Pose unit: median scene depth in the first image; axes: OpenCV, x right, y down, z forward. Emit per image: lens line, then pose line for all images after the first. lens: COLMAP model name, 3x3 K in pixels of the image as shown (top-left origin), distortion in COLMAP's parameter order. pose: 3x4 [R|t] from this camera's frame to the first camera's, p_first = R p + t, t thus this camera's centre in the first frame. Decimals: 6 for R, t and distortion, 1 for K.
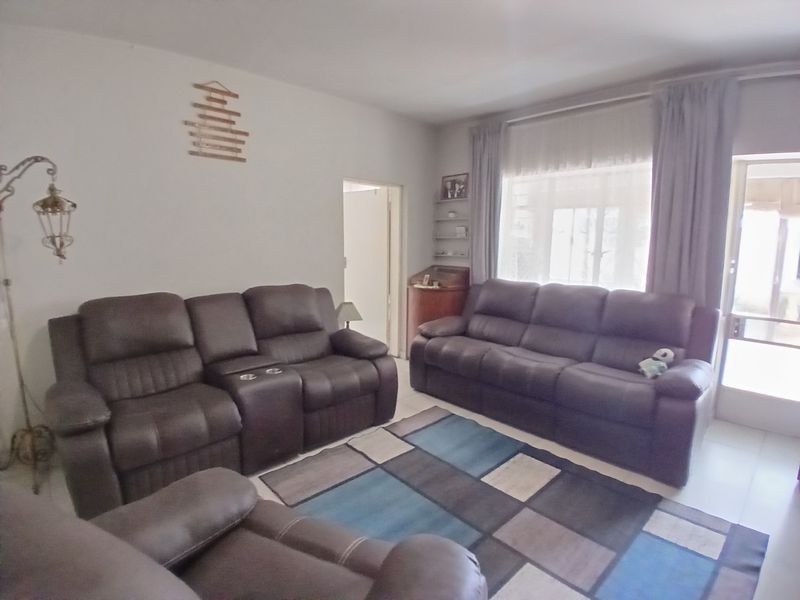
lens RADIAL K [[403.5, 0, 395.5], [0, 403.5, 298.7], [0, 0, 1]] dist [-0.000845, -0.038176]
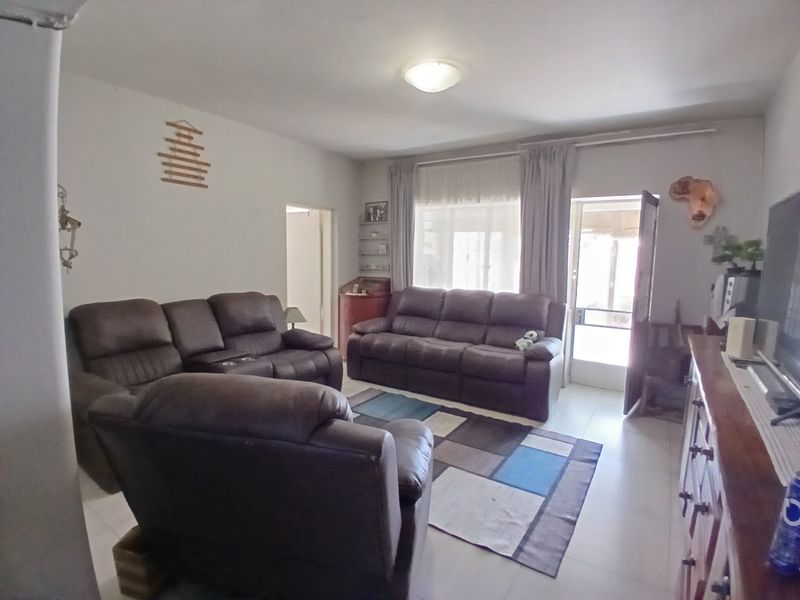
lens RADIAL K [[403.5, 0, 395.5], [0, 403.5, 298.7], [0, 0, 1]] dist [-0.000845, -0.038176]
pose [[0.972299, -0.017685, 0.233070, -0.124621], [0.026650, 0.999019, -0.035375, 0.041204], [-0.232216, 0.040606, 0.971816, -0.269361]]
